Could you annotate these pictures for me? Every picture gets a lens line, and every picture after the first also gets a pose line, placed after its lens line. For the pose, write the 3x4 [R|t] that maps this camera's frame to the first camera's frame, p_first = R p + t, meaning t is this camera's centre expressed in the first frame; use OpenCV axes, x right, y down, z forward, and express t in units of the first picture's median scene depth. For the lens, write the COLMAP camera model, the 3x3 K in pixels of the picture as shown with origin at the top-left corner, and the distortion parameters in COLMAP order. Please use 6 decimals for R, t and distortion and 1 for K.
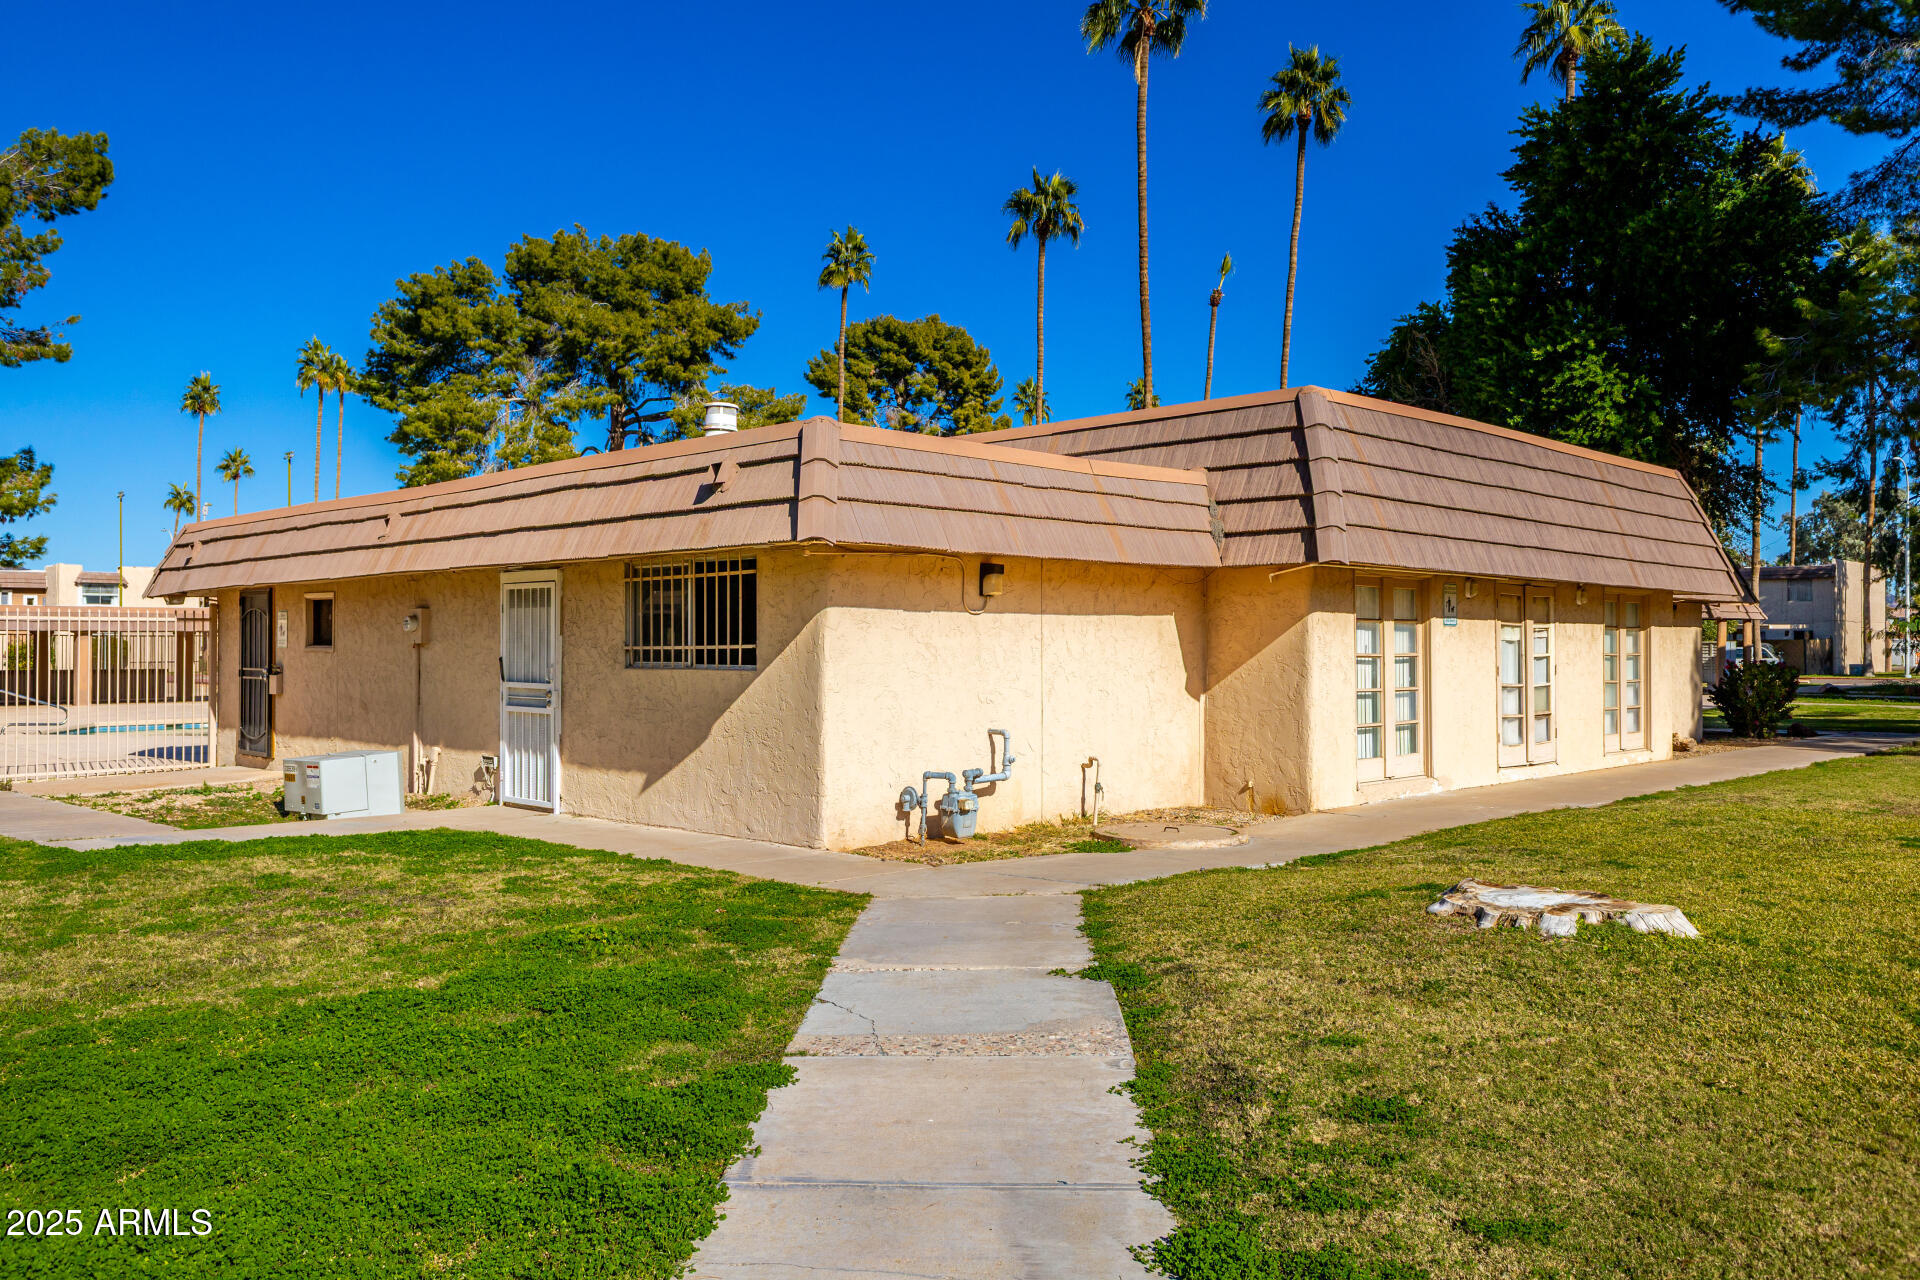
lens RADIAL K [[1466.1, 0, 963.4], [0, 1466.1, 615.4], [0, 0, 1]] dist [0.007368, 0.003034]
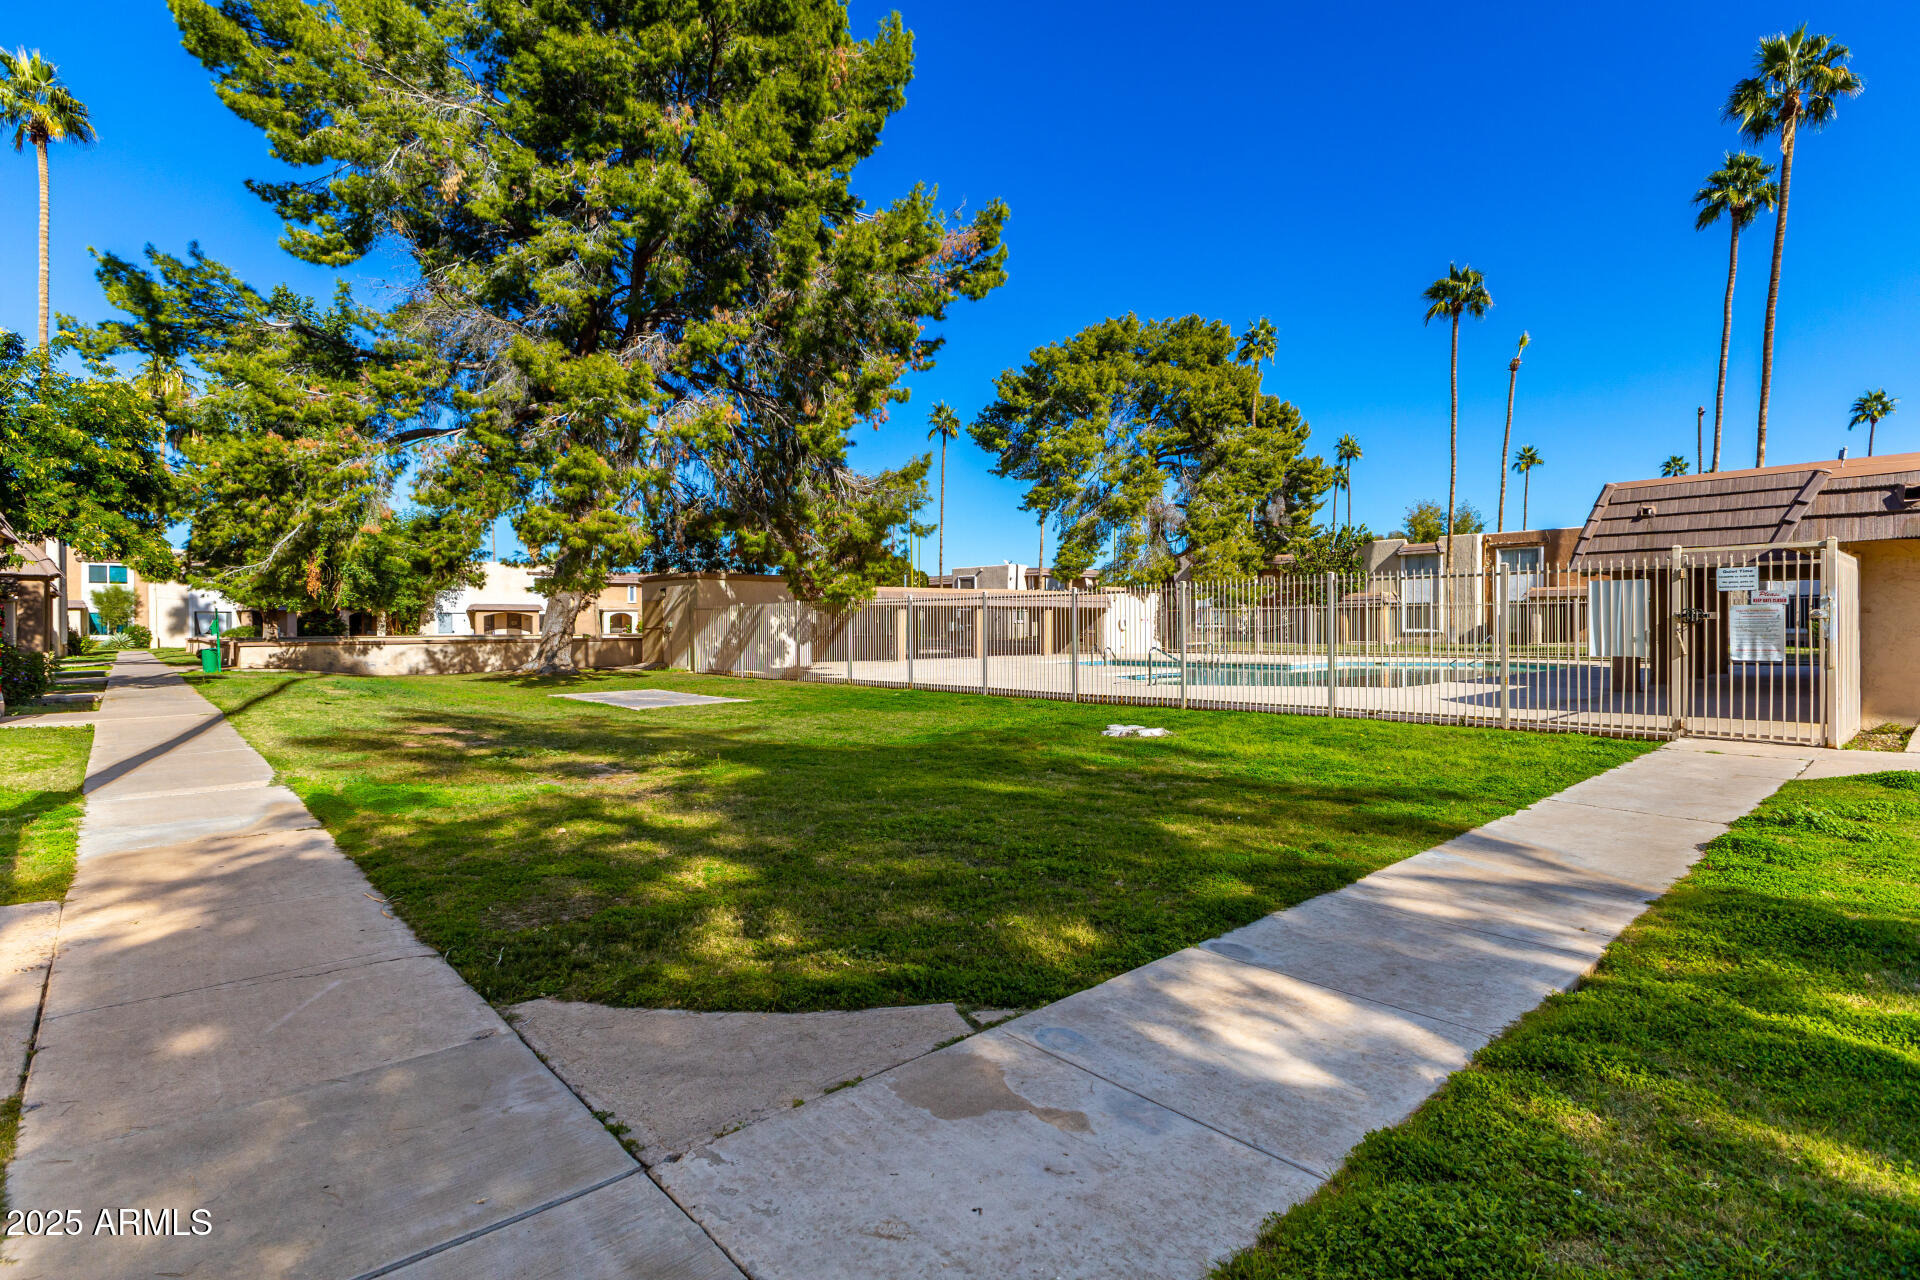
lens RADIAL K [[917.8, 0, 962.9], [0, 917.8, 633.4], [0, 0, 1]] dist [0.000181, 0.000077]
pose [[0.997035, -0.001738, -0.076931, -0.367581], [0.004124, 0.999515, 0.030877, 0.009294], [0.076840, -0.031103, 0.996558, 0.123018]]
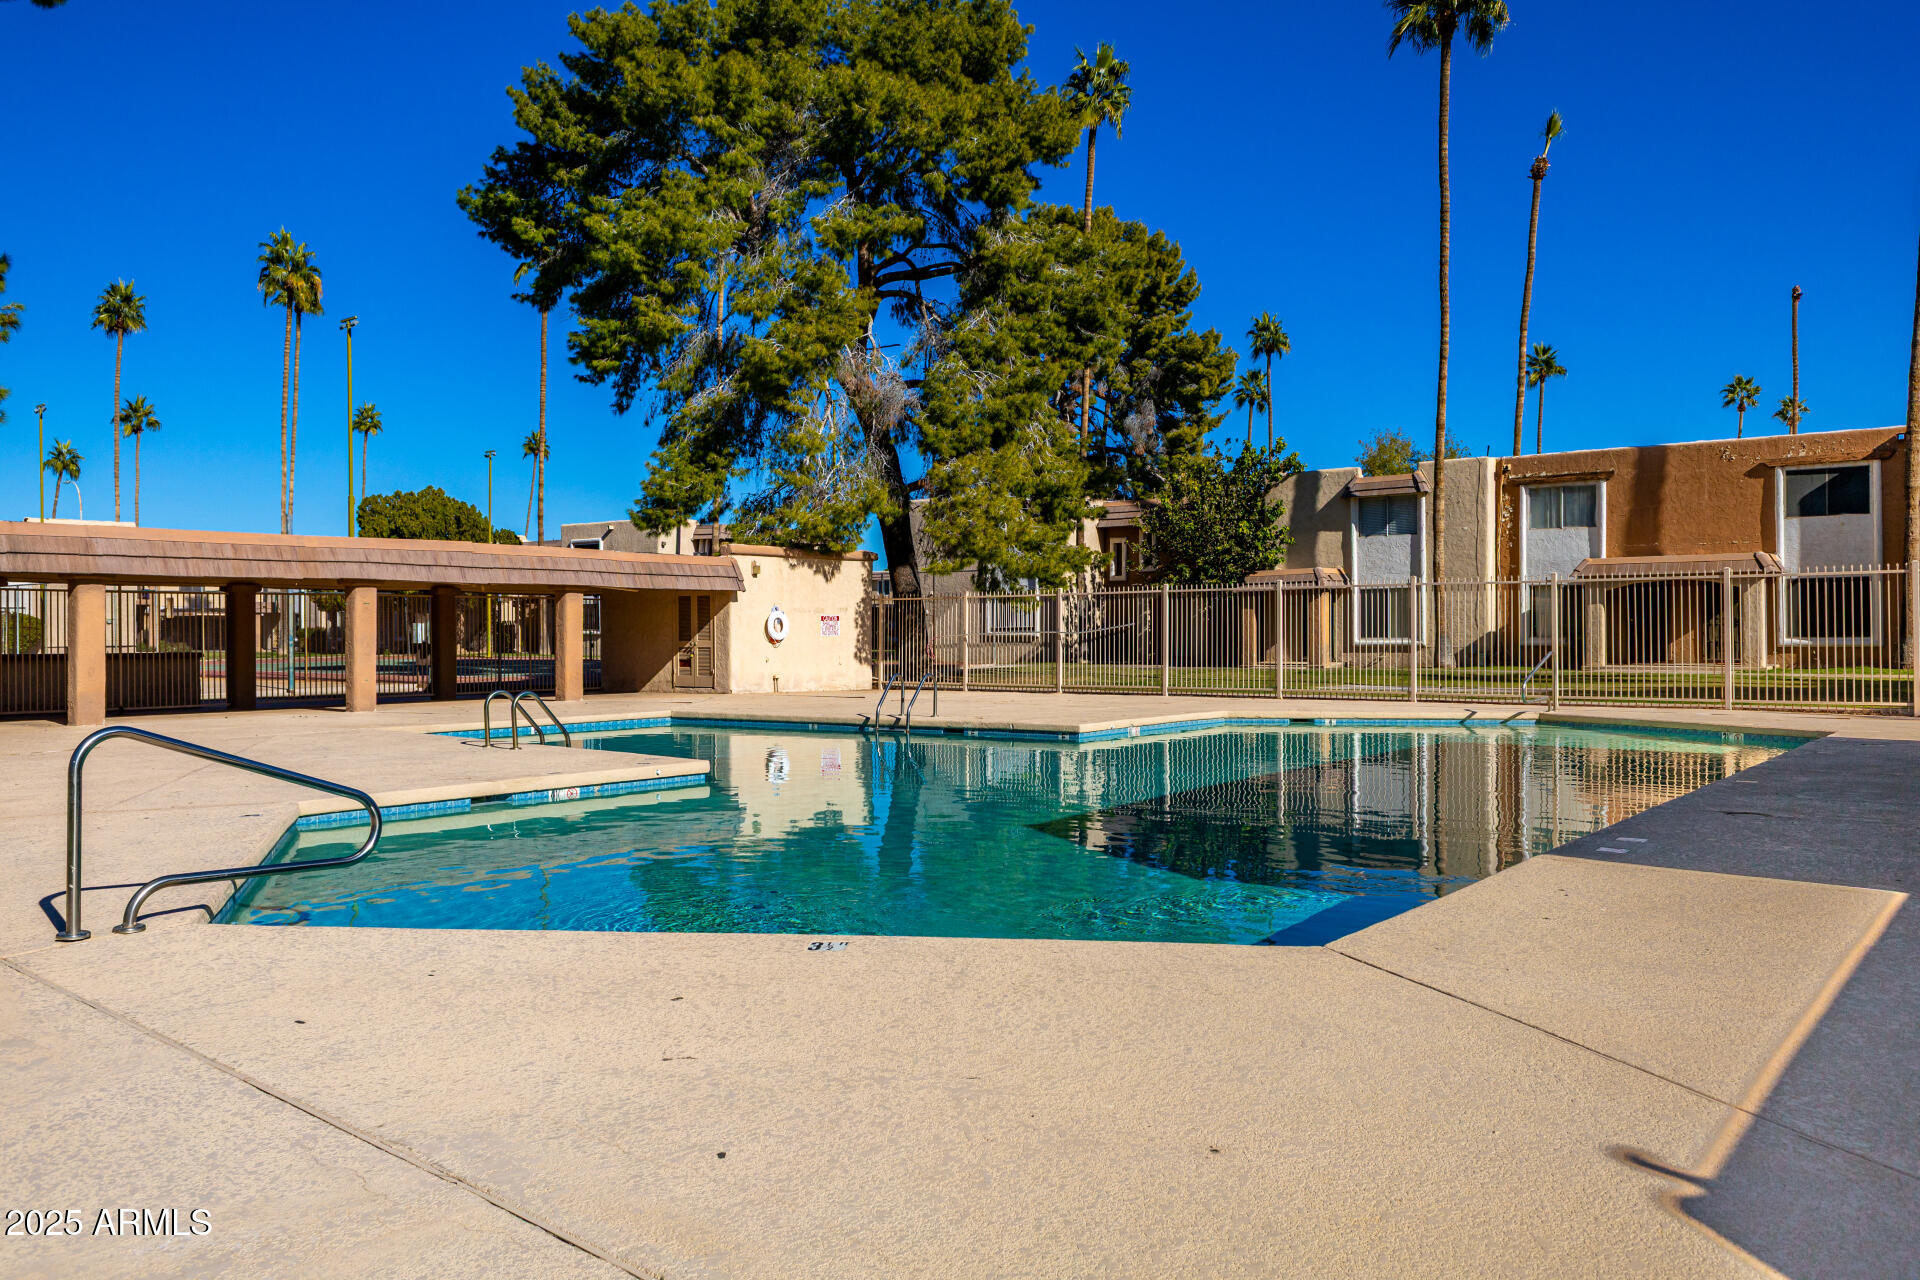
lens RADIAL K [[1393.4, 0, 957.0], [0, 1393.4, 626.5], [0, 0, 1]] dist [0.032545, -0.002757]
pose [[0.995728, -0.002803, 0.092293, -0.268142], [0.001153, 0.999839, 0.017929, 0.016519], [-0.092328, -0.017746, 0.995571, 0.379064]]
